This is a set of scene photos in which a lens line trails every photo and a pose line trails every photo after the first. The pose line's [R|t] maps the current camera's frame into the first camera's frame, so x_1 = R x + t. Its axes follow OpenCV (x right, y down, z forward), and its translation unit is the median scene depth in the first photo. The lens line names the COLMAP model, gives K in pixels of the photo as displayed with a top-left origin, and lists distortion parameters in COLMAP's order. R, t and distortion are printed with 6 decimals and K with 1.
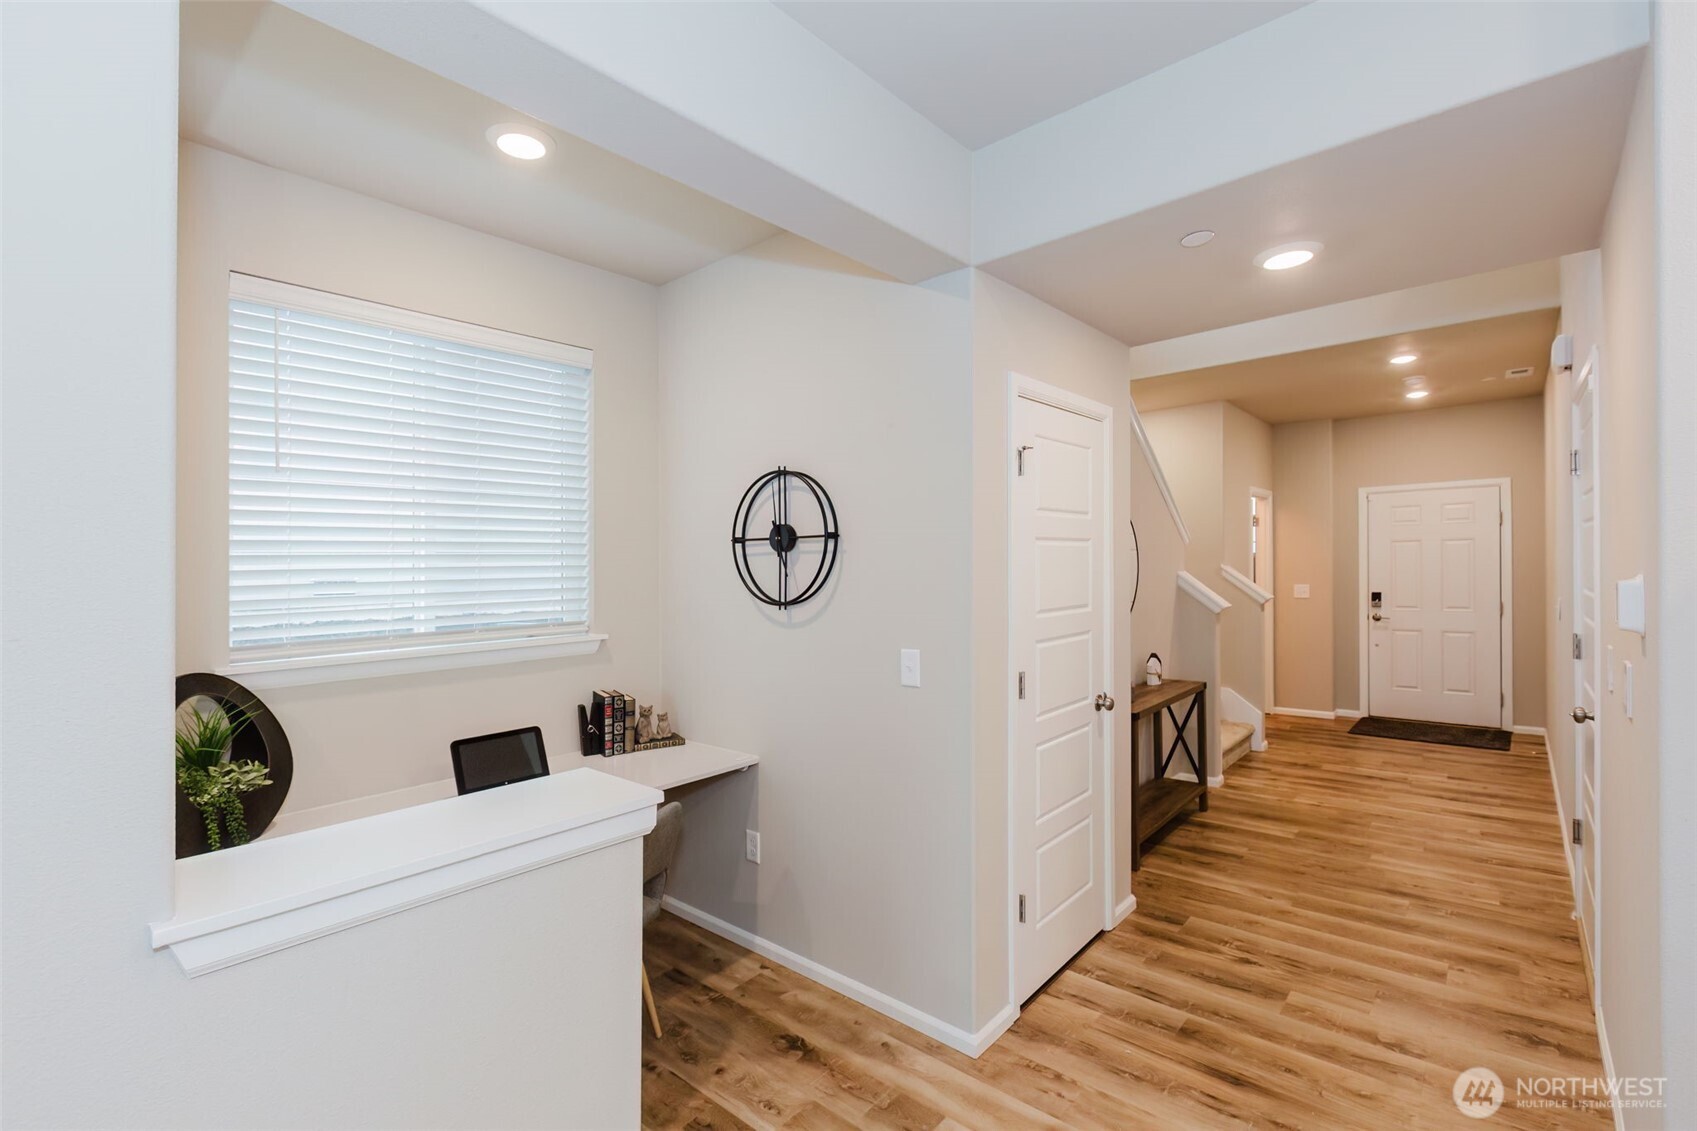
lens RADIAL K [[764.9, 0, 843.3], [0, 764.9, 552.9], [0, 0, 1]] dist [0.002085, -0.001351]
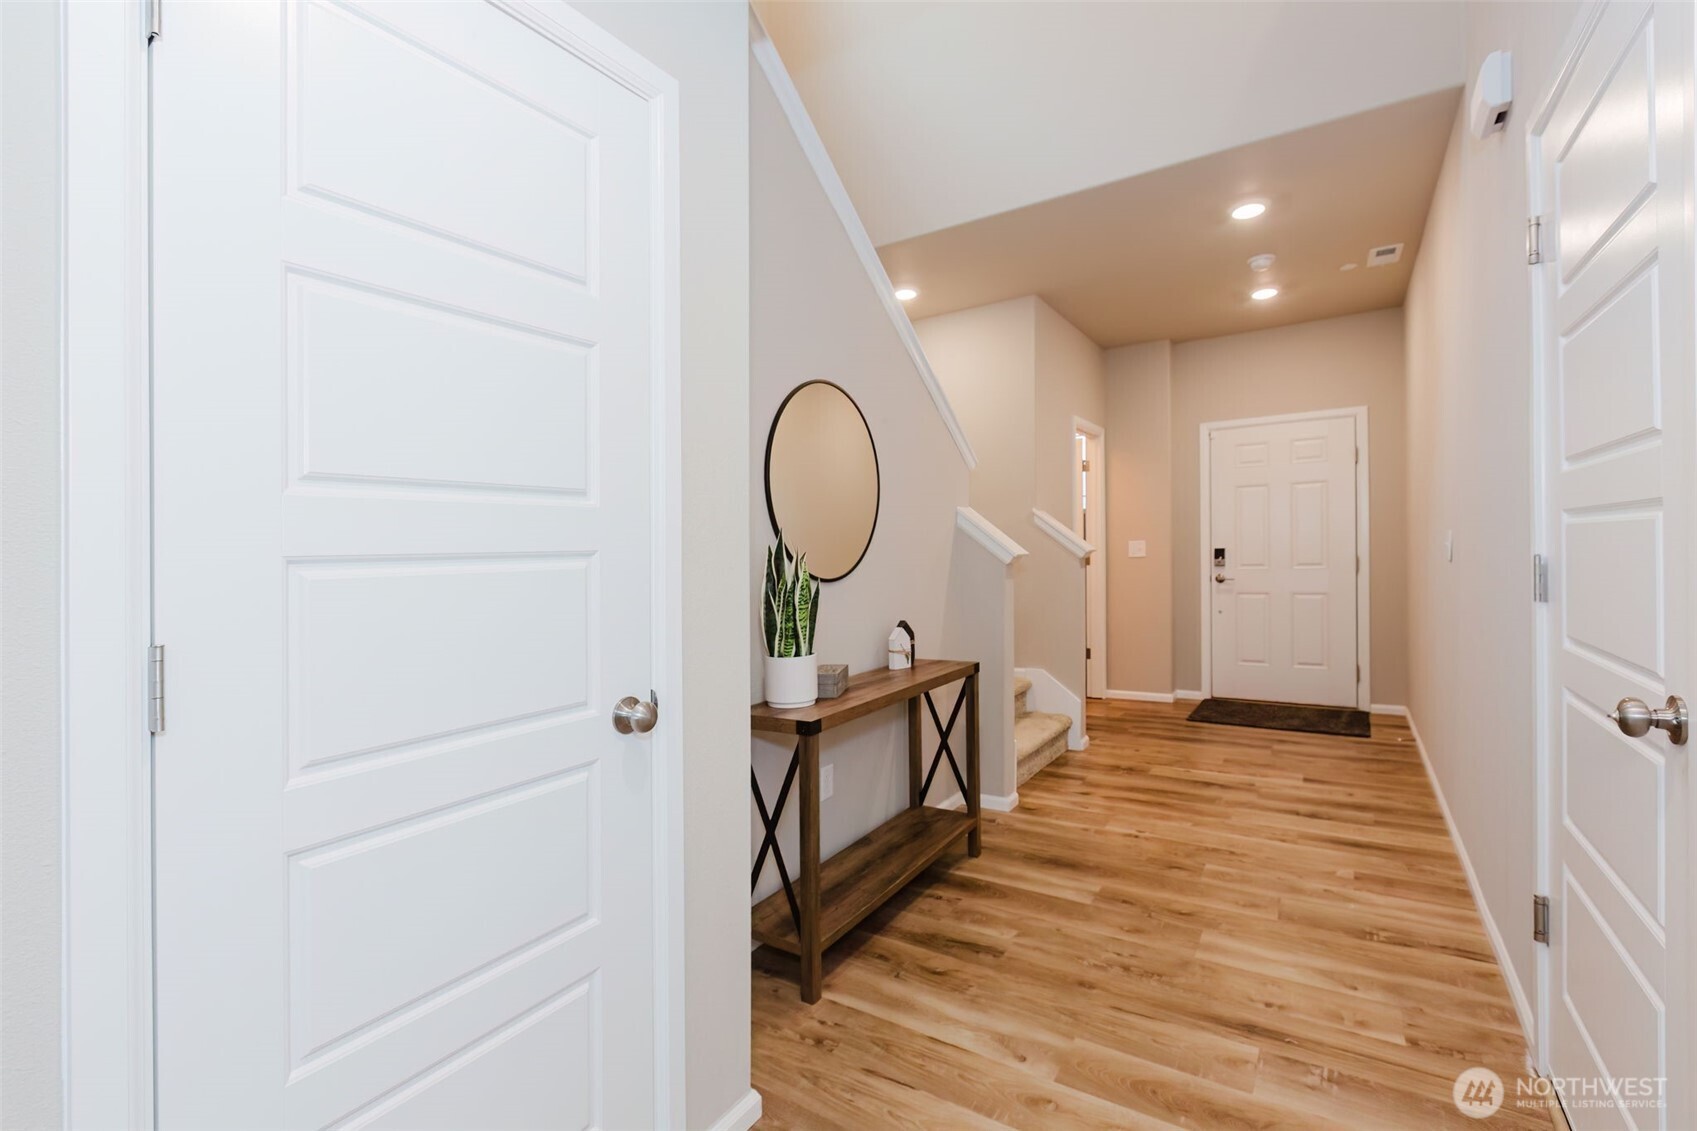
lens RADIAL K [[764.9, 0, 842.2], [0, 764.9, 544.5], [0, 0, 1]] dist [0.002085, -0.001351]
pose [[0.989930, -0.004933, 0.141471, 0.346825], [0.004282, 0.999979, 0.004908, 0.082619], [-0.141492, -0.004253, 0.989930, 0.471534]]
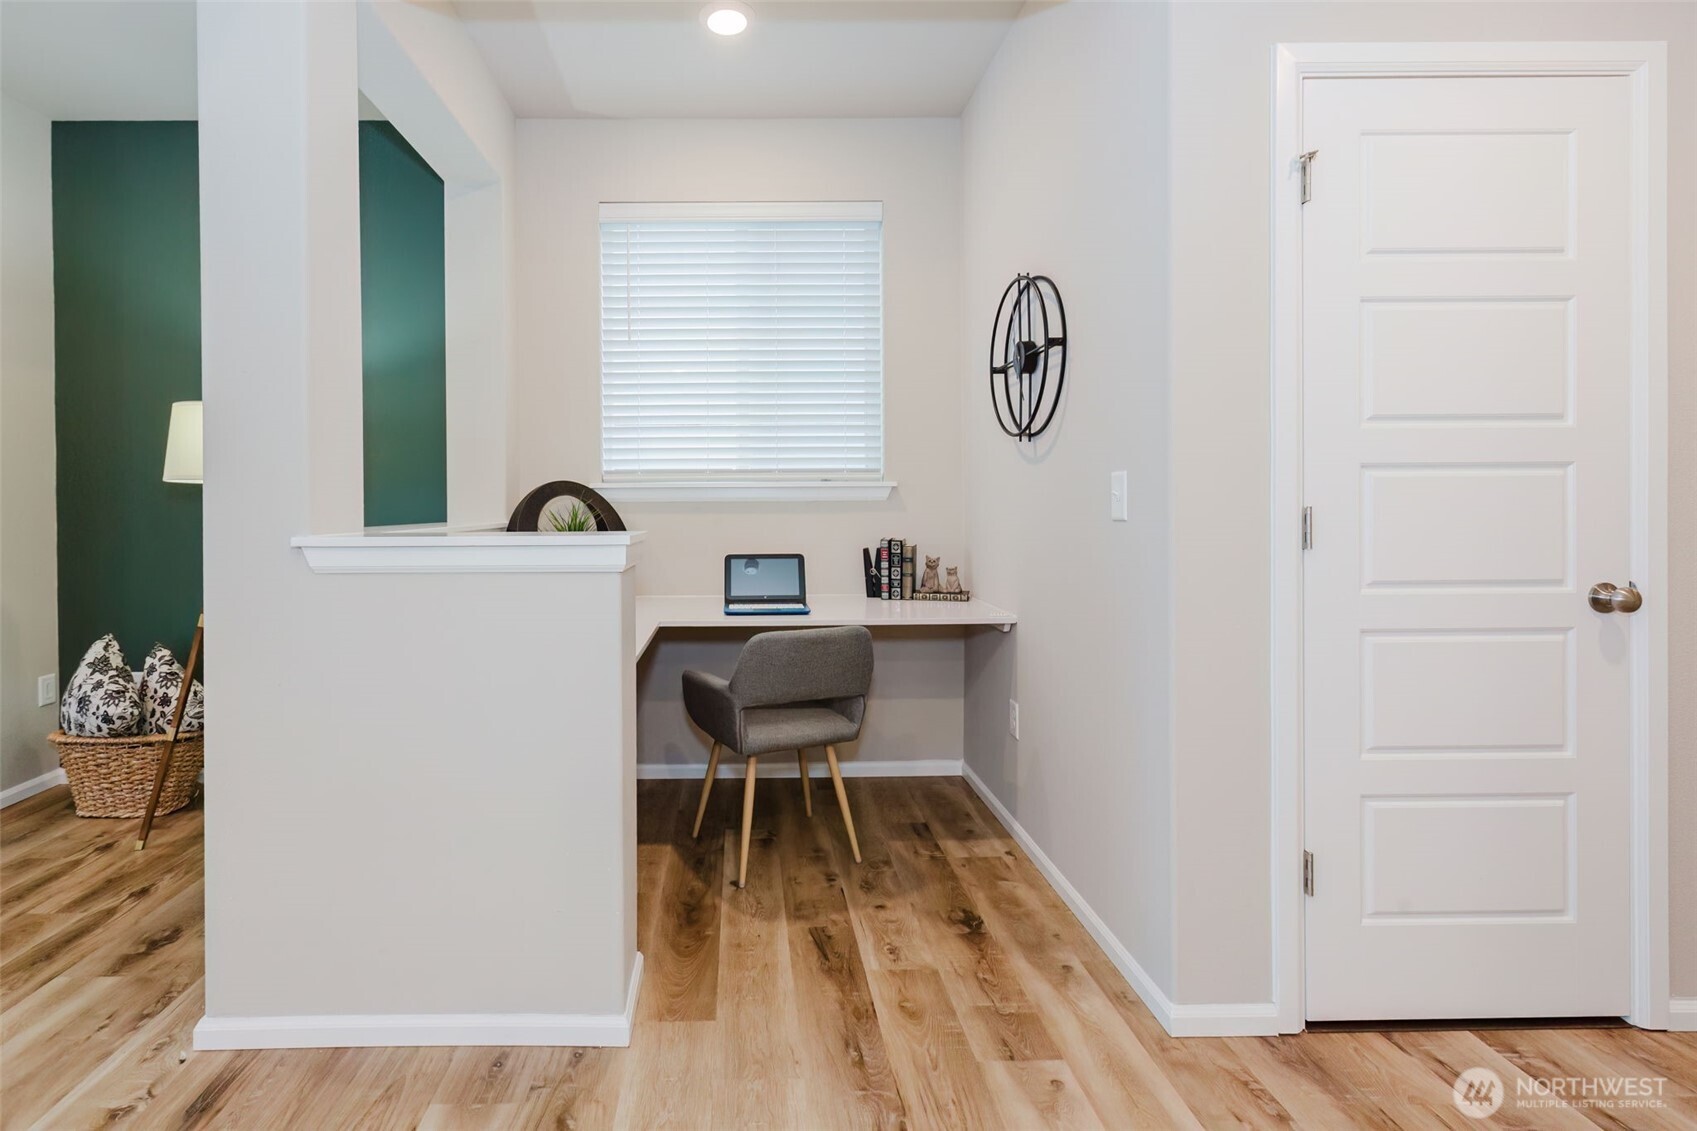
lens RADIAL K [[794.7, 0, 735.4], [0, 794.7, 488.5], [0, 0, 1]] dist [-0.001690, -0.000437]
pose [[0.655471, 0.002013, -0.755218, 0.310307], [0.006532, 0.999944, 0.008334, 0.096141], [0.755192, -0.010396, 0.655421, 0.145268]]
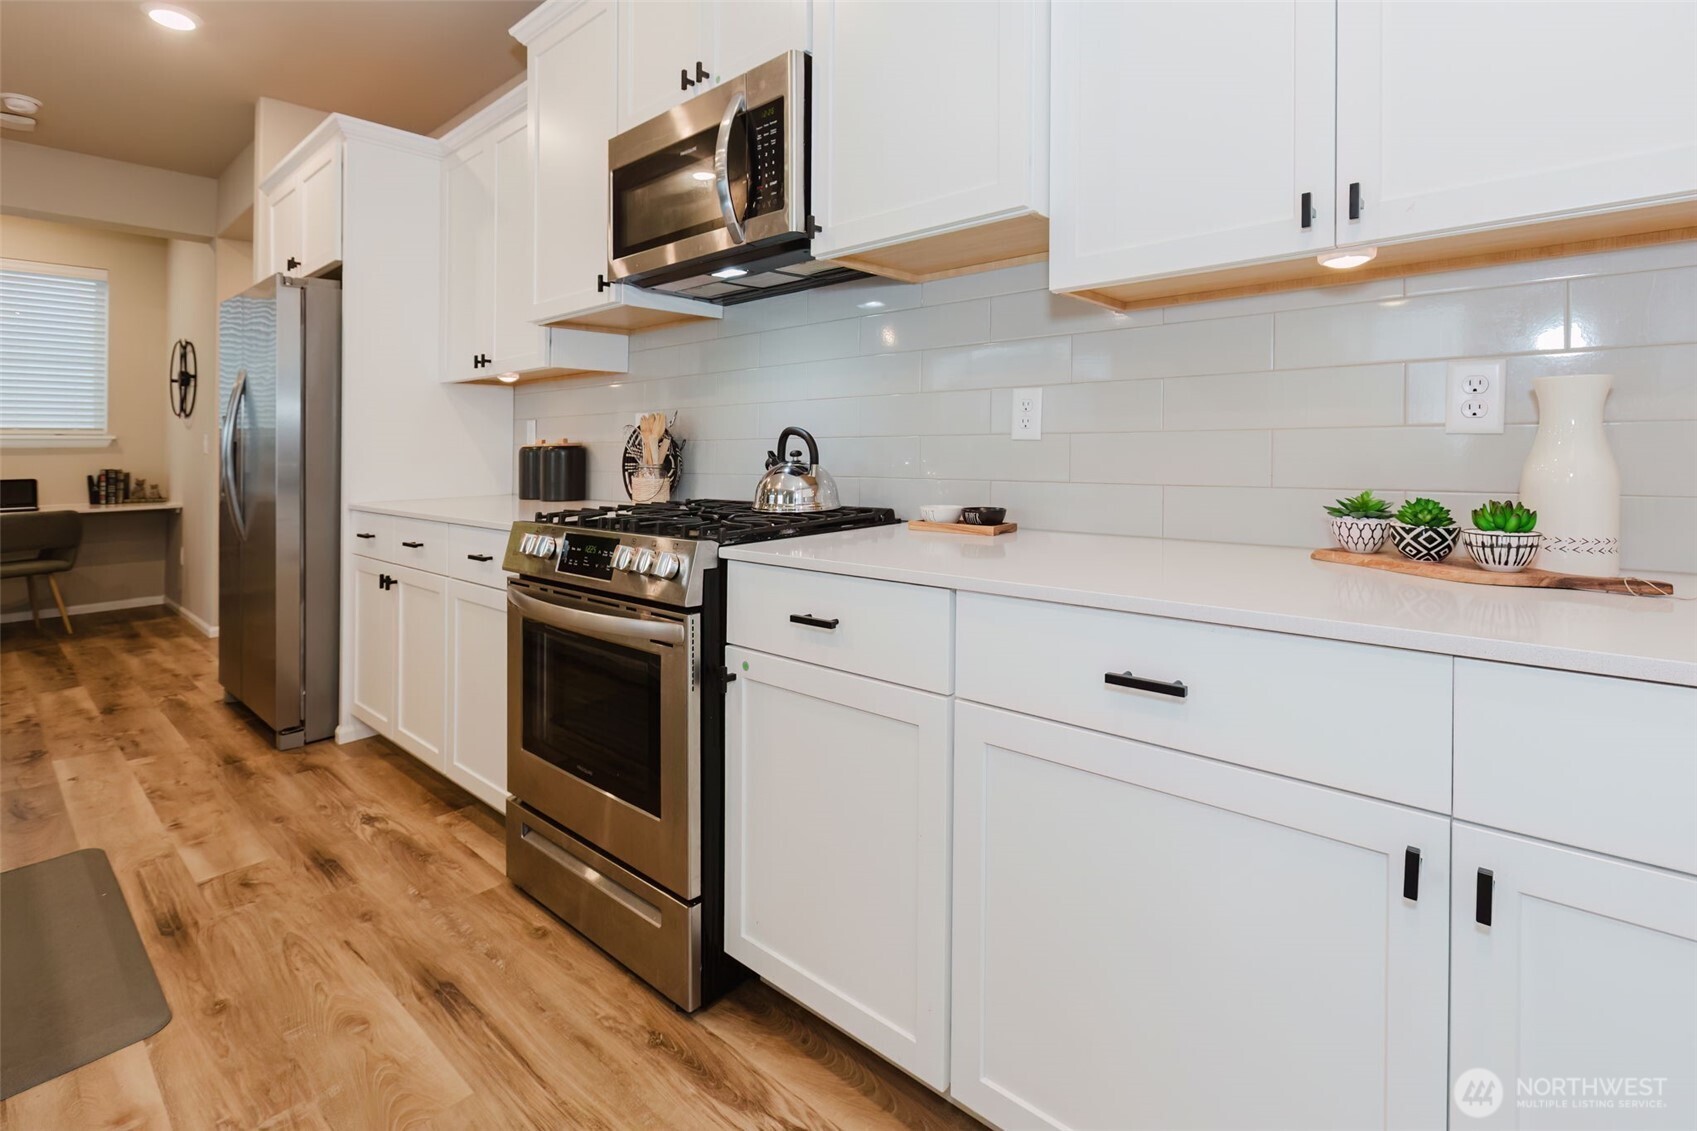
lens RADIAL K [[764.9, 0, 807.3], [0, 764.9, 430.8], [0, 0, 1]] dist [0.002085, -0.001351]
pose [[0.999865, 0.010770, -0.012412, 1.156724], [-0.010792, 0.999940, -0.001668, 0.073737], [0.012393, 0.001802, 0.999922, -0.638008]]
